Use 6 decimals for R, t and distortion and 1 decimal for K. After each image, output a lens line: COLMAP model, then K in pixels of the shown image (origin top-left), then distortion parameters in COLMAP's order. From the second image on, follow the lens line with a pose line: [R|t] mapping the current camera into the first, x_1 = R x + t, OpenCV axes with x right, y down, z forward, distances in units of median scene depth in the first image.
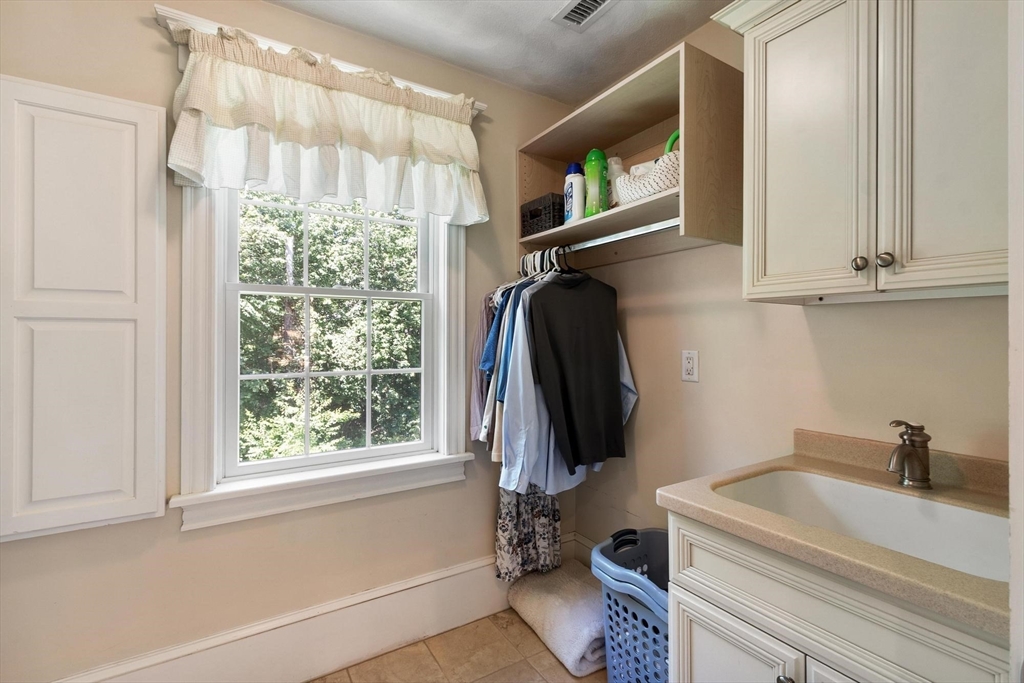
lens RADIAL K [[458.1, 0, 512.6], [0, 458.1, 338.9], [0, 0, 1]] dist [0.005469, 0.000270]
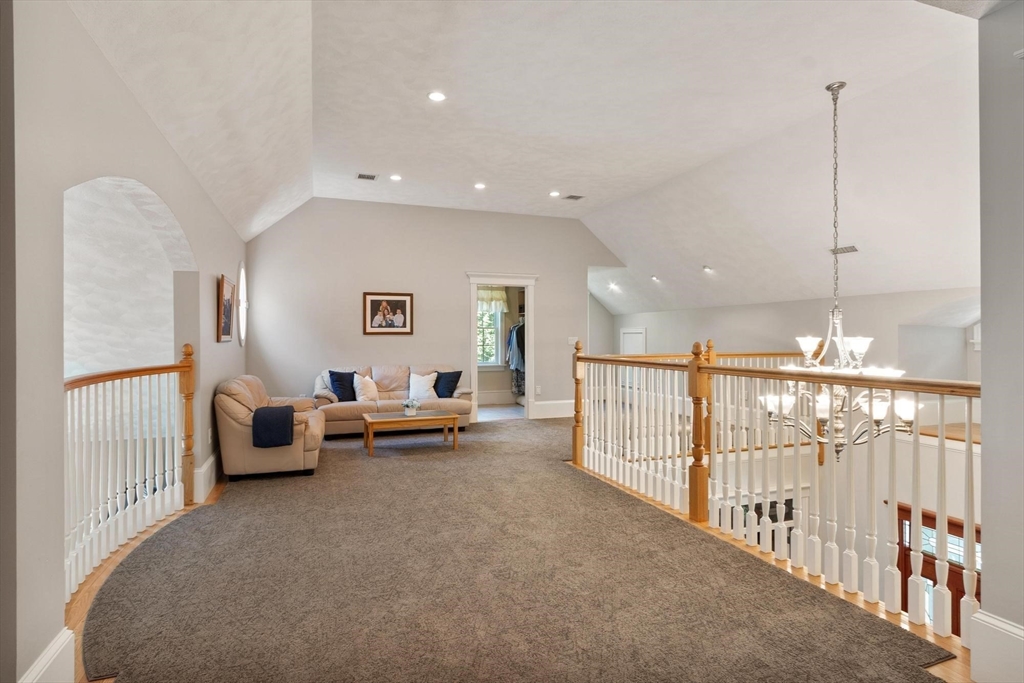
lens RADIAL K [[500.5, 0, 510.3], [0, 500.5, 340.2], [0, 0, 1]] dist [0.000463, 0.000590]
pose [[0.979485, -0.004003, -0.201480, 0.967405], [0.004249, 0.999991, 0.000791, 0.018238], [0.201475, -0.001630, 0.979492, -3.884665]]
